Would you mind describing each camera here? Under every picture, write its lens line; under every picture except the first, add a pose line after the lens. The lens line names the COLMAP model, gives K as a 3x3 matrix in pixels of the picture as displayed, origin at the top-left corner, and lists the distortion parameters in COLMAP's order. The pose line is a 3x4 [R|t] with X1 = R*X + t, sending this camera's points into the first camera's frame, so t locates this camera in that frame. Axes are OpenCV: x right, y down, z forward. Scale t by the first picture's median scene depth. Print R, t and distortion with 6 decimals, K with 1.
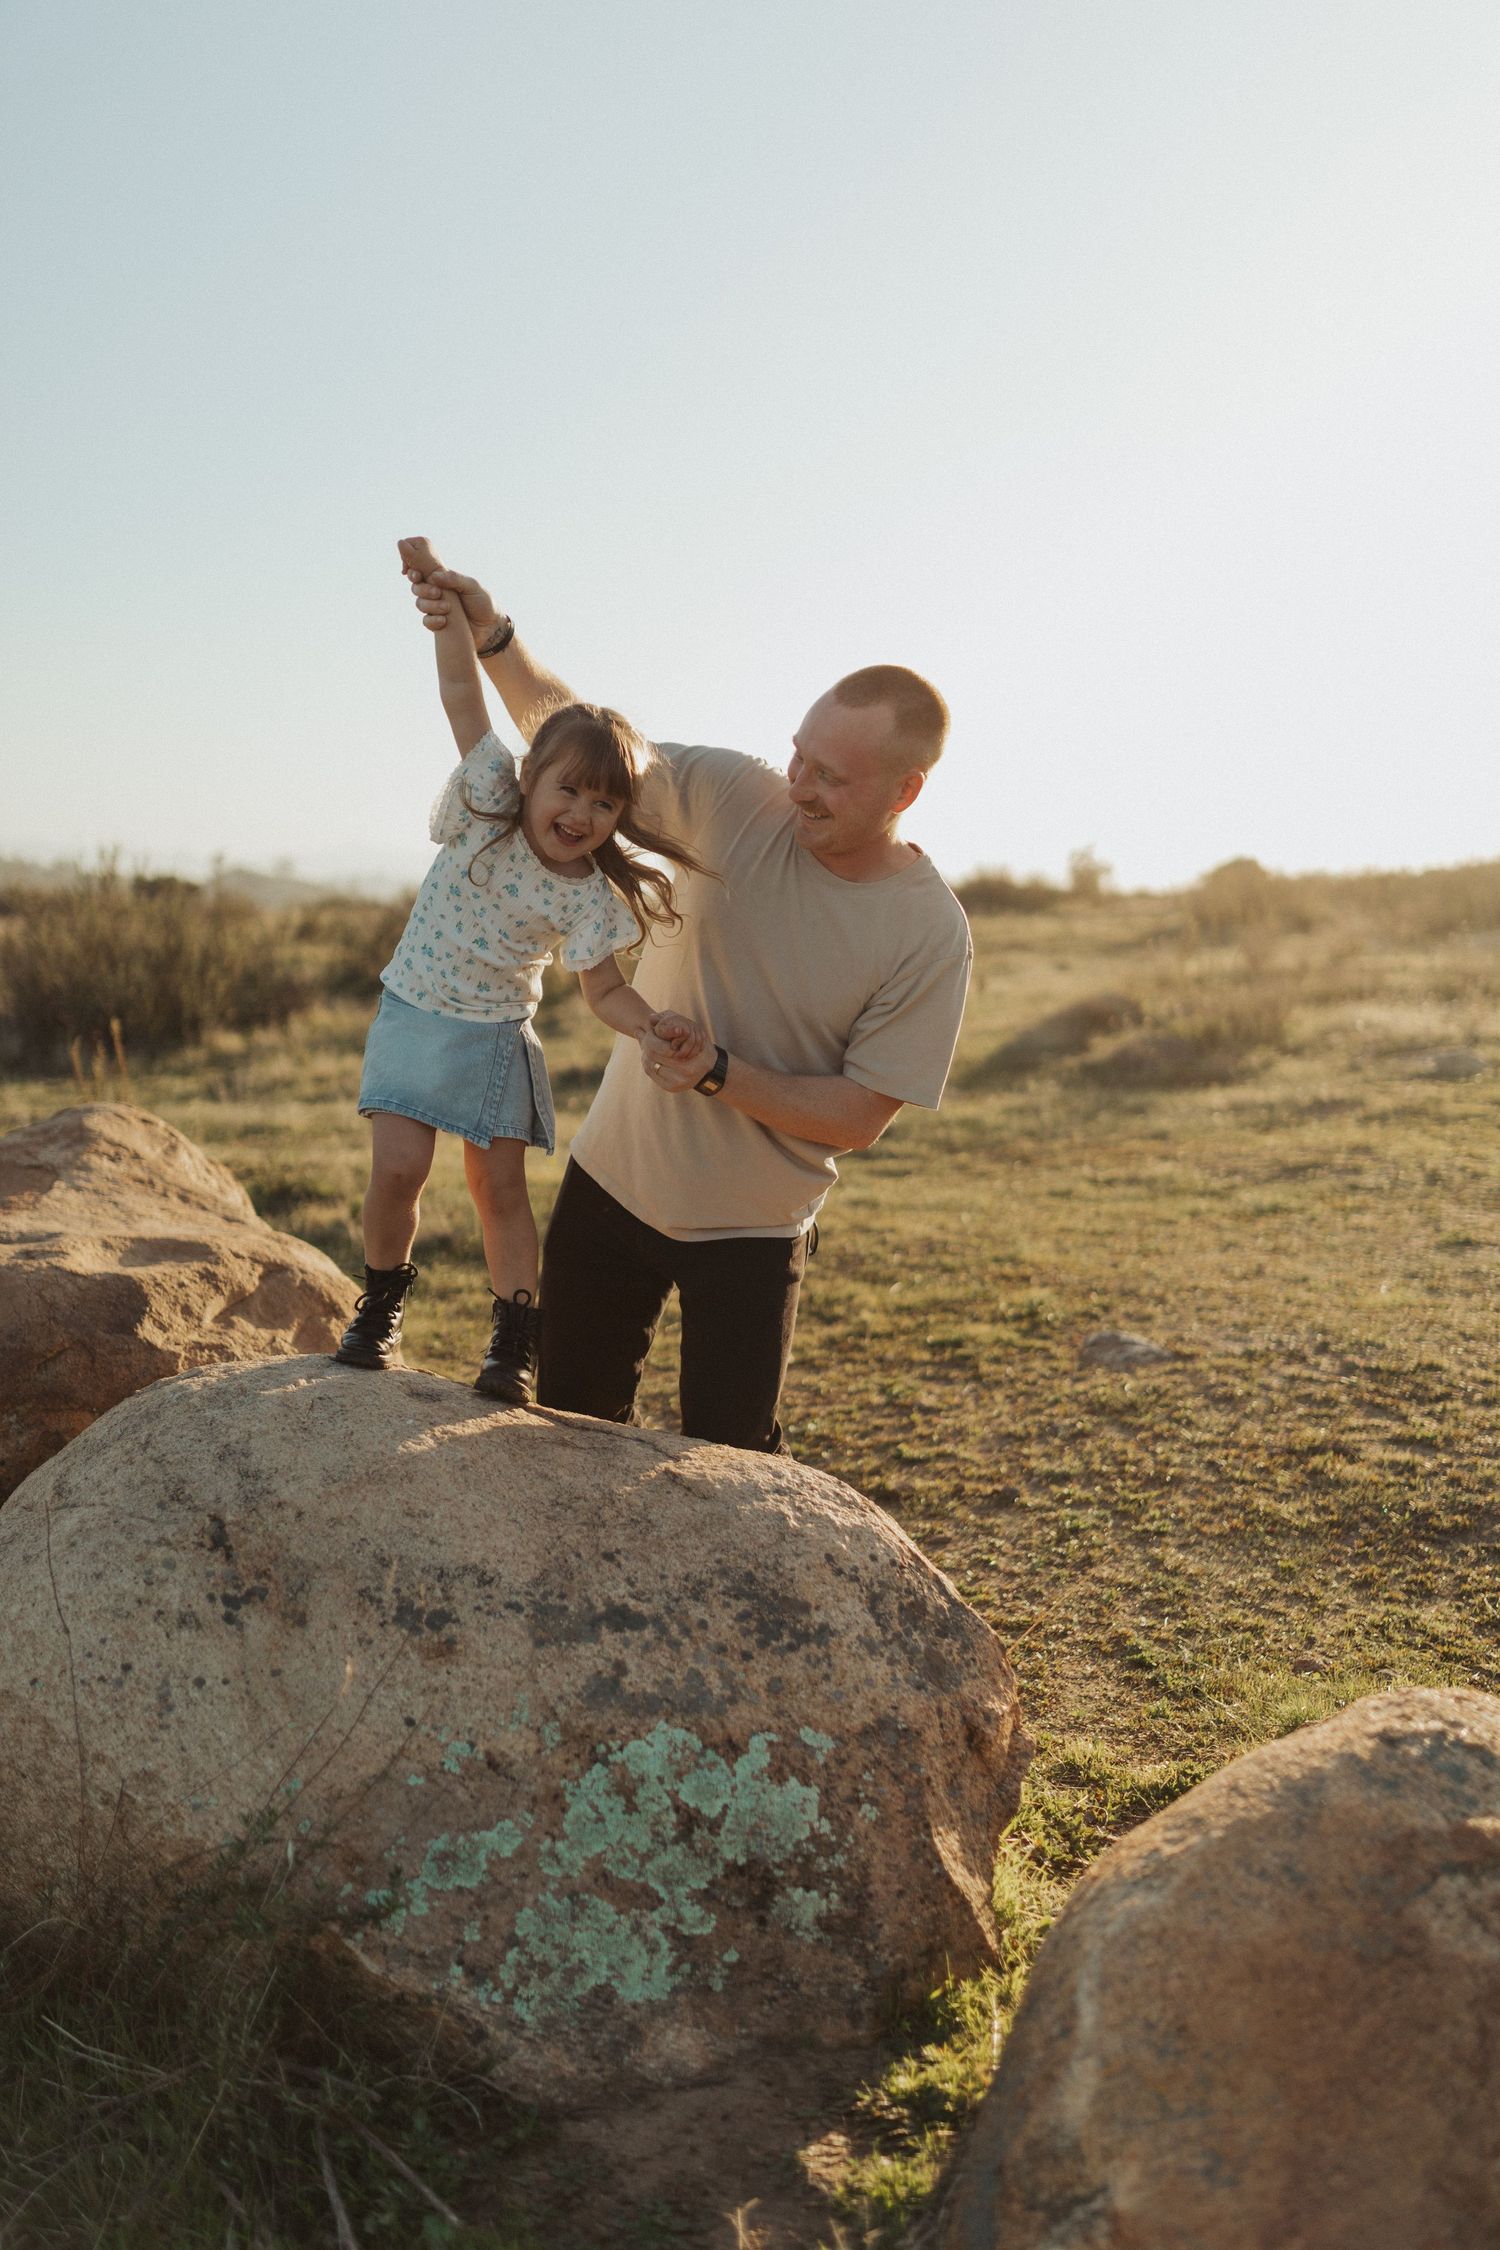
lens RADIAL K [[2106.8, 0, 765.8], [0, 2106.8, 1133.3], [0, 0, 1]] dist [0.000712, 0.002882]
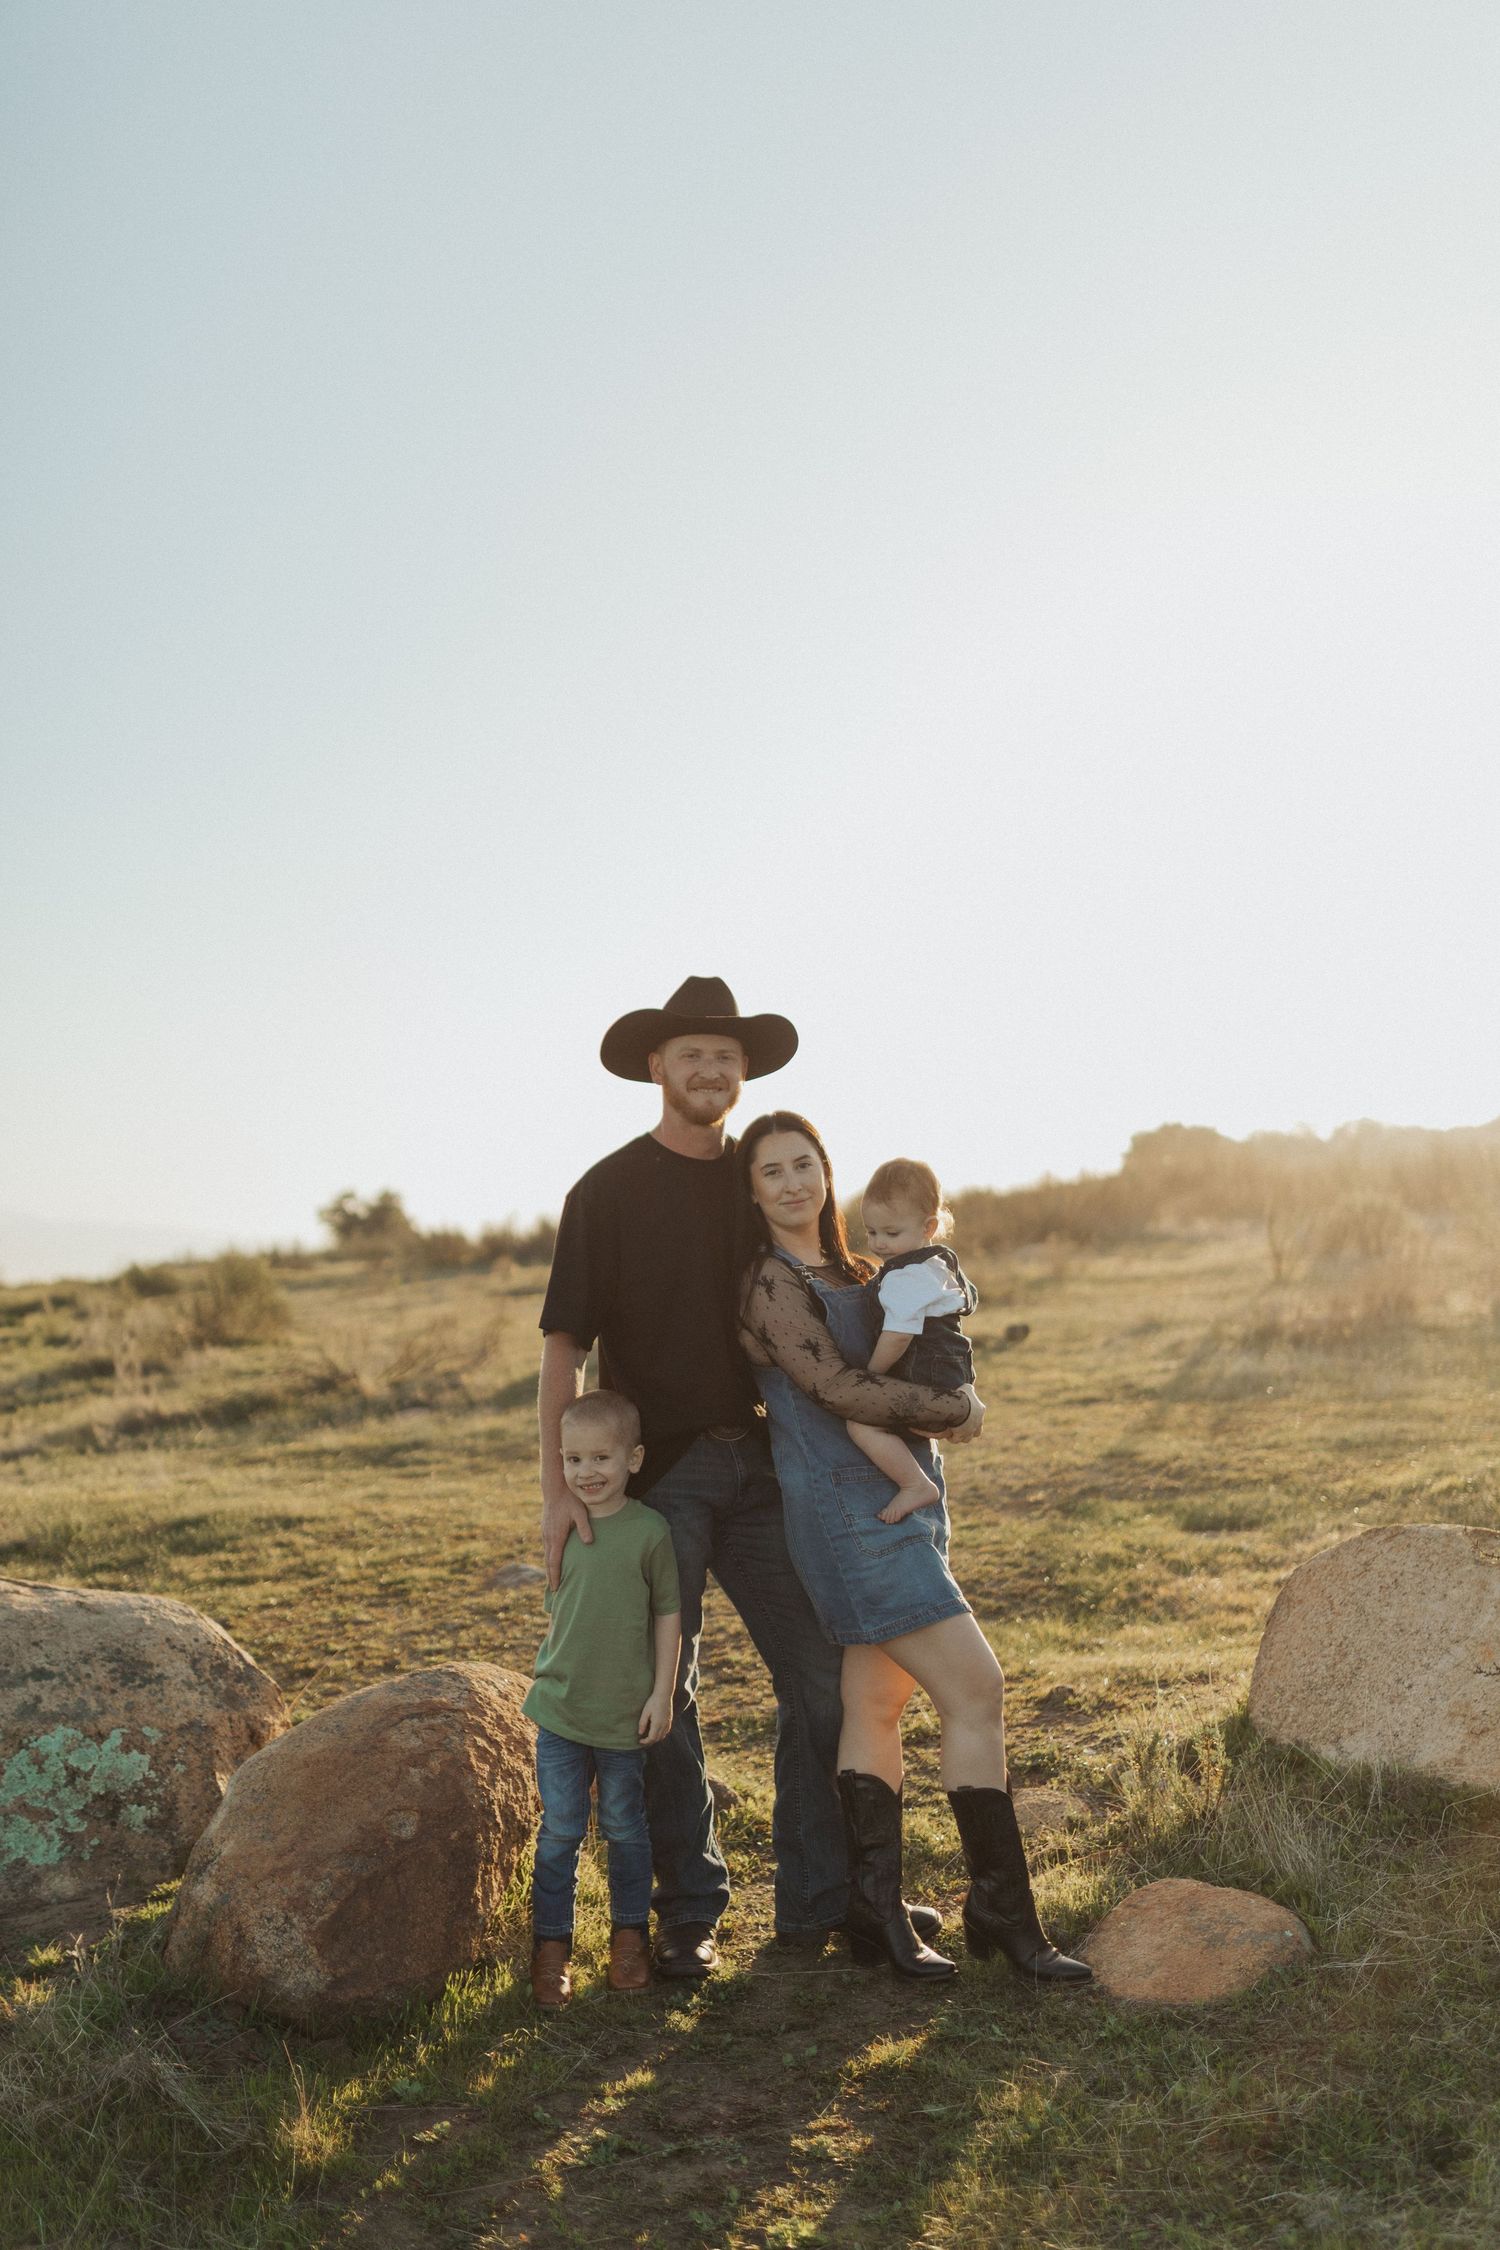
lens RADIAL K [[2106.8, 0, 765.8], [0, 2106.8, 1133.3], [0, 0, 1]] dist [0.000712, 0.002882]
pose [[0.986659, -0.046192, 0.156111, 0.195200], [0.070457, 0.985607, -0.153672, 0.062729], [-0.146766, 0.162621, 0.975712, -0.644157]]
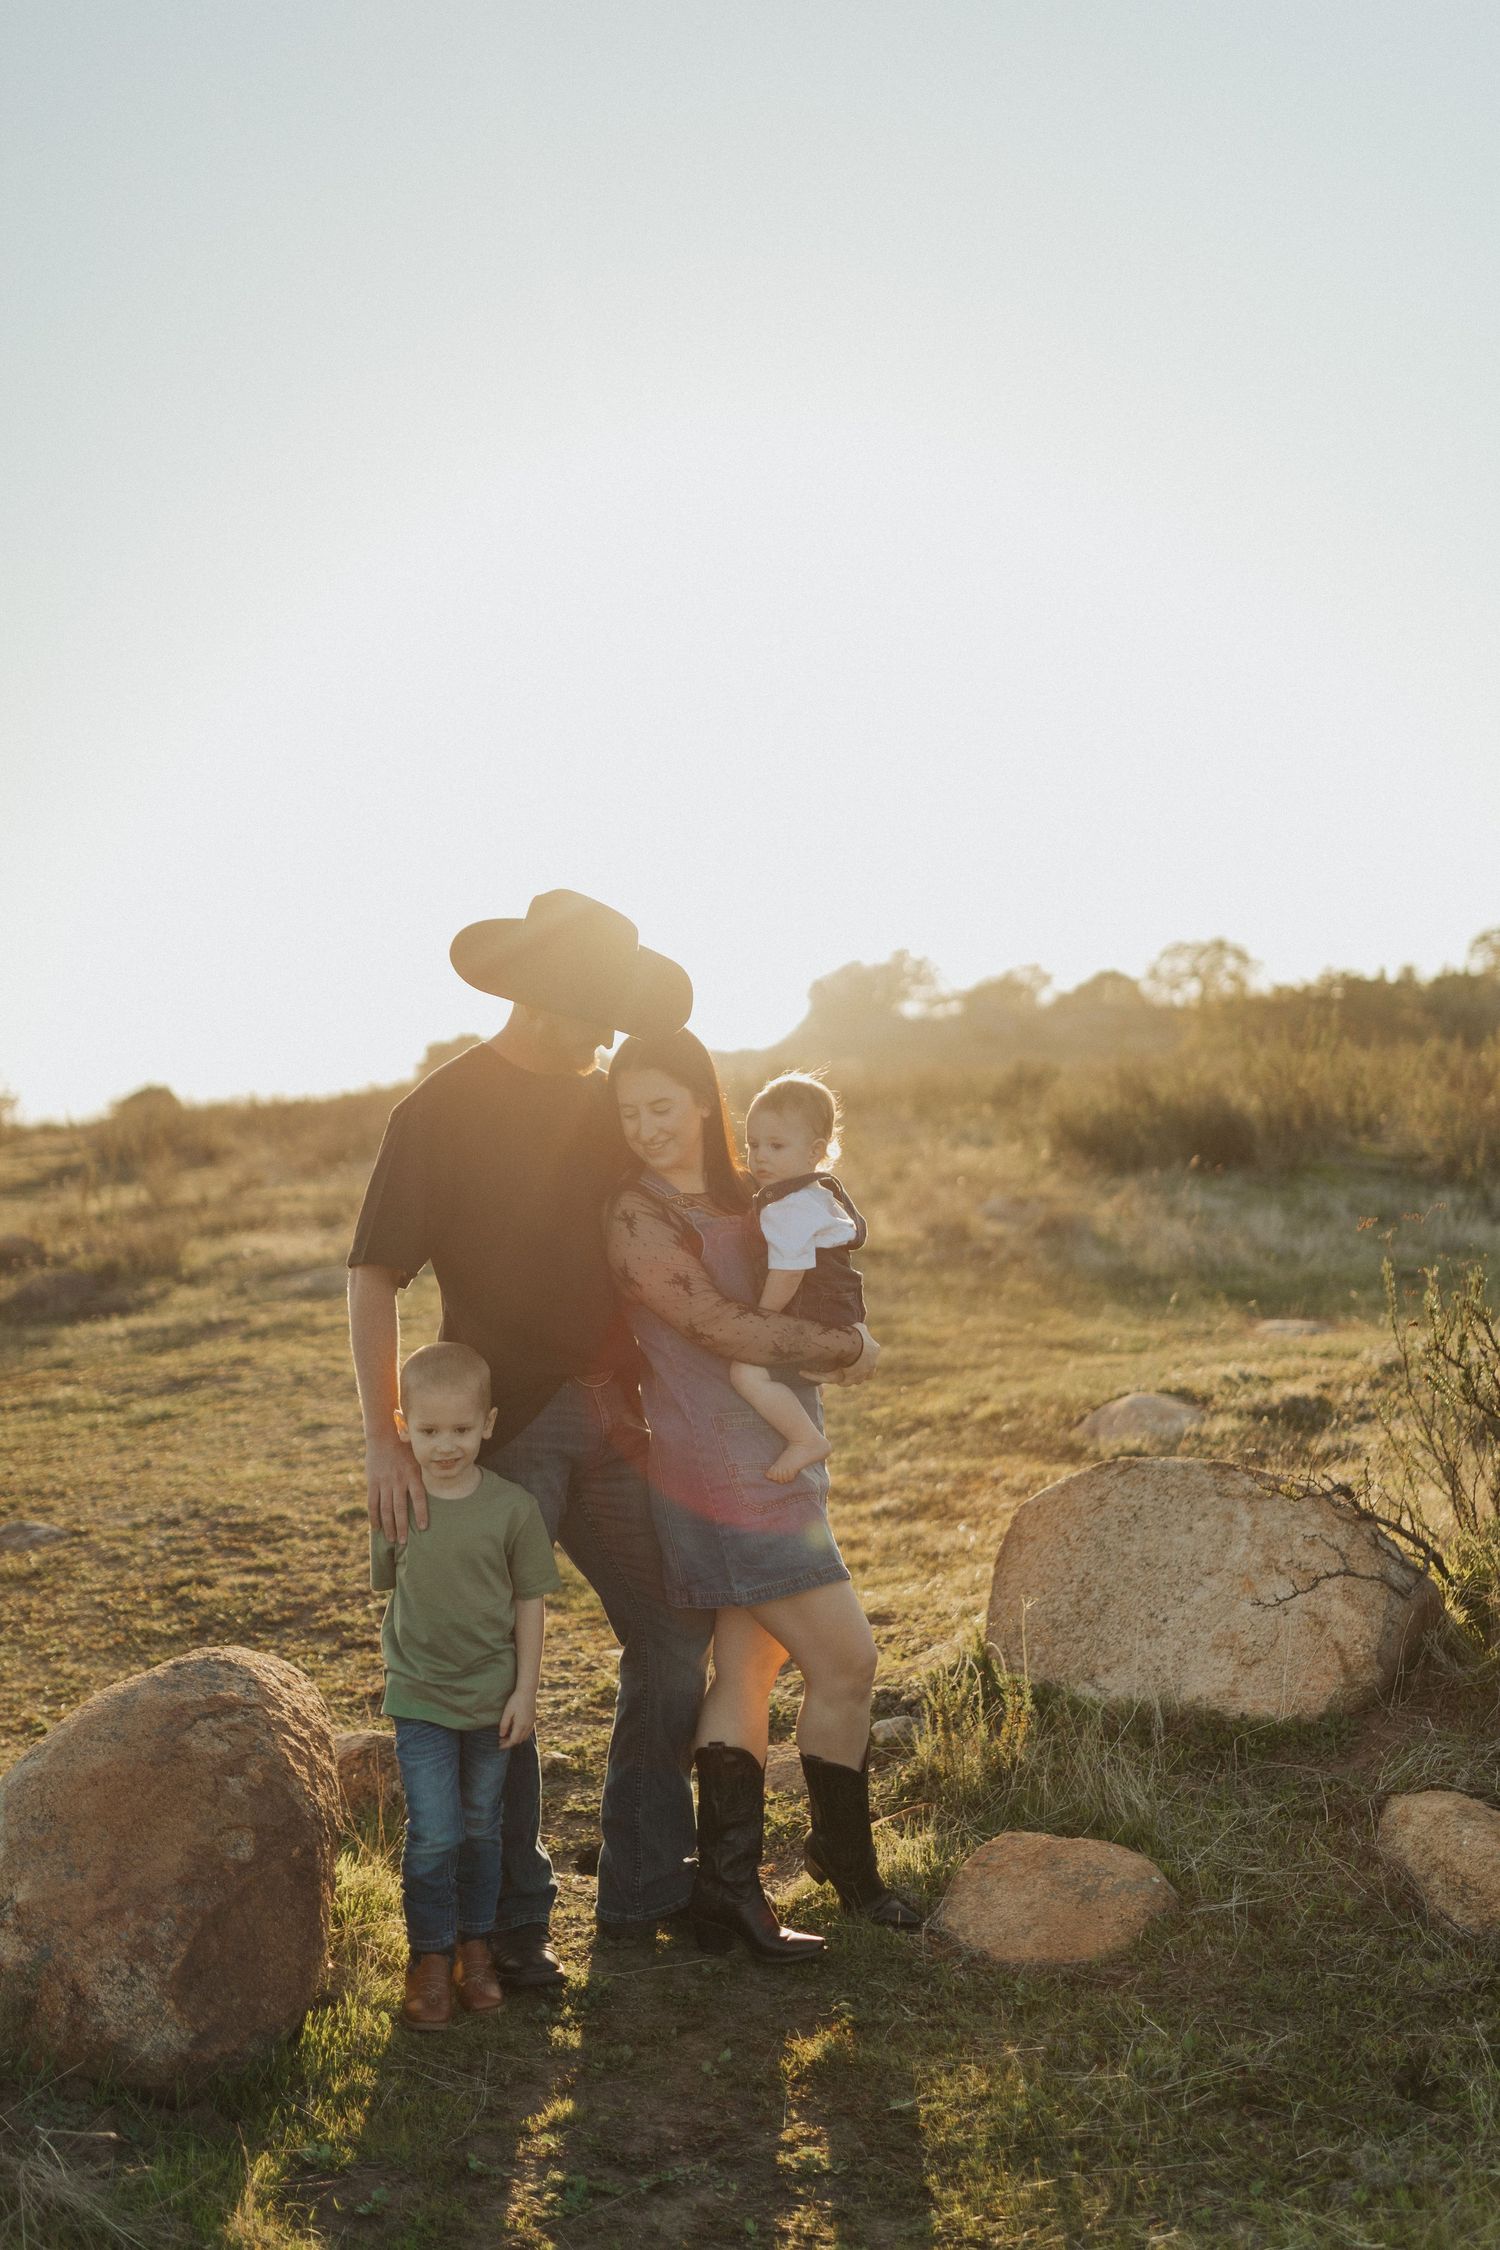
lens RADIAL K [[2199.7, 0, 760.0], [0, 2199.7, 1129.8], [0, 0, 1]] dist [0.001454, -0.000316]
pose [[0.882945, -0.029617, 0.468541, -0.065484], [0.080309, 0.992826, -0.088583, 0.028182], [-0.462556, 0.115842, 0.878989, -0.493921]]
